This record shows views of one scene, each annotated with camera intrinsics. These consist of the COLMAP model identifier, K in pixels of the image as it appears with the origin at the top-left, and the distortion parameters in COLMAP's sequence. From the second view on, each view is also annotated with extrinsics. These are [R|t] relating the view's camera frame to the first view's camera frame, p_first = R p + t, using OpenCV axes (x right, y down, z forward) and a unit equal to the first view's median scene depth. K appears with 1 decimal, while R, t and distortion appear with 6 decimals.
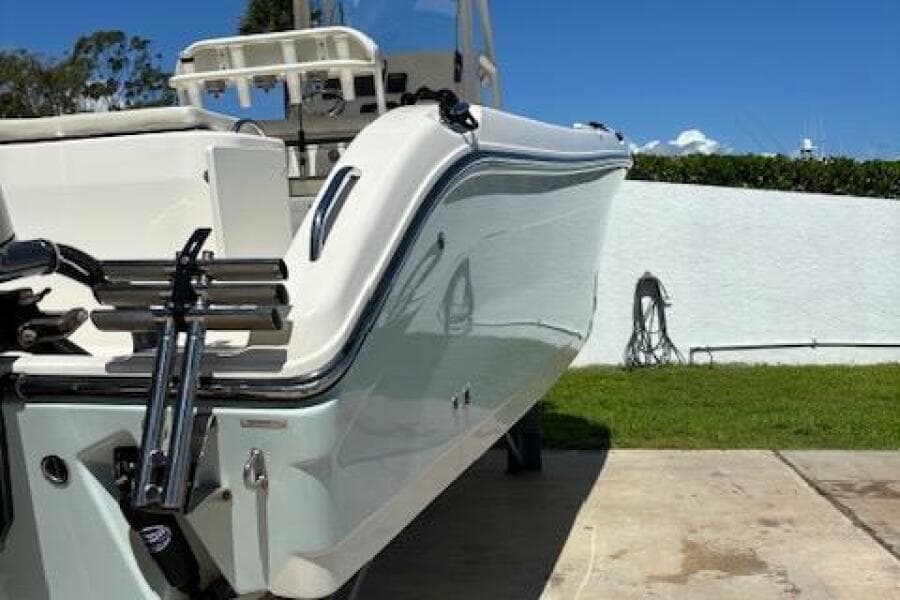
lens RADIAL K [[921.0, 0, 447.4], [0, 921.0, 280.2], [0, 0, 1]] dist [0.124487, -0.305790]
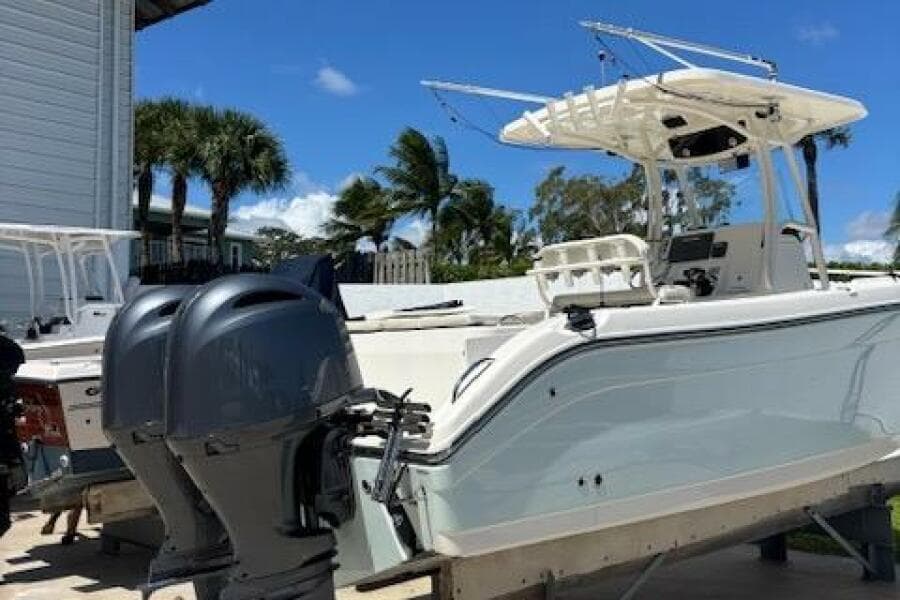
lens RADIAL K [[921.0, 0, 447.4], [0, 921.0, 280.2], [0, 0, 1]] dist [0.124487, -0.305790]
pose [[0.833702, -0.034062, -0.551163, 0.357790], [-0.025657, 0.994629, -0.100278, -0.030611], [0.551618, 0.097743, 0.828350, -0.300709]]
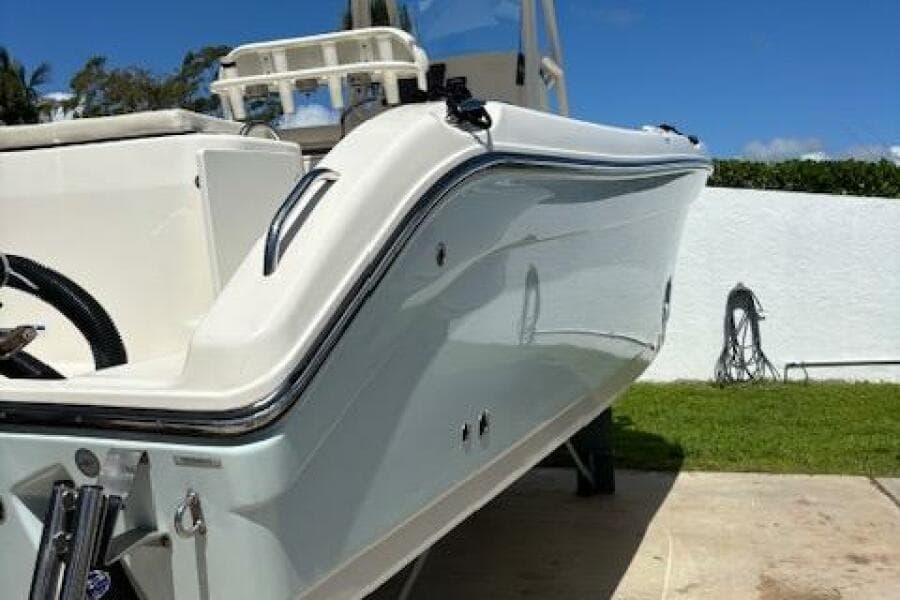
lens RADIAL K [[927.1, 0, 461.3], [0, 927.1, 273.8], [0, 0, 1]] dist [0.020627, 0.051287]
pose [[0.995833, 0.003494, -0.091131, 0.038891], [-0.005026, 0.999850, -0.016585, -0.002621], [0.091059, 0.016974, 0.995701, 0.044658]]
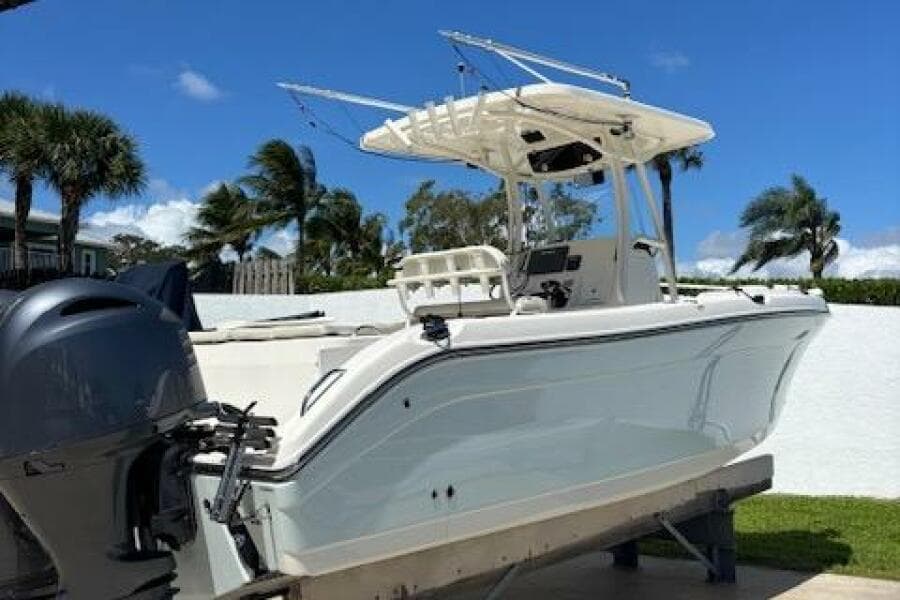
lens RADIAL K [[921.0, 0, 447.4], [0, 921.0, 280.2], [0, 0, 1]] dist [0.124487, -0.305790]
pose [[0.903235, -0.032332, -0.427926, 0.359955], [-0.019746, 0.992971, -0.116702, -0.029910], [0.428691, 0.113859, 0.896248, -0.277847]]
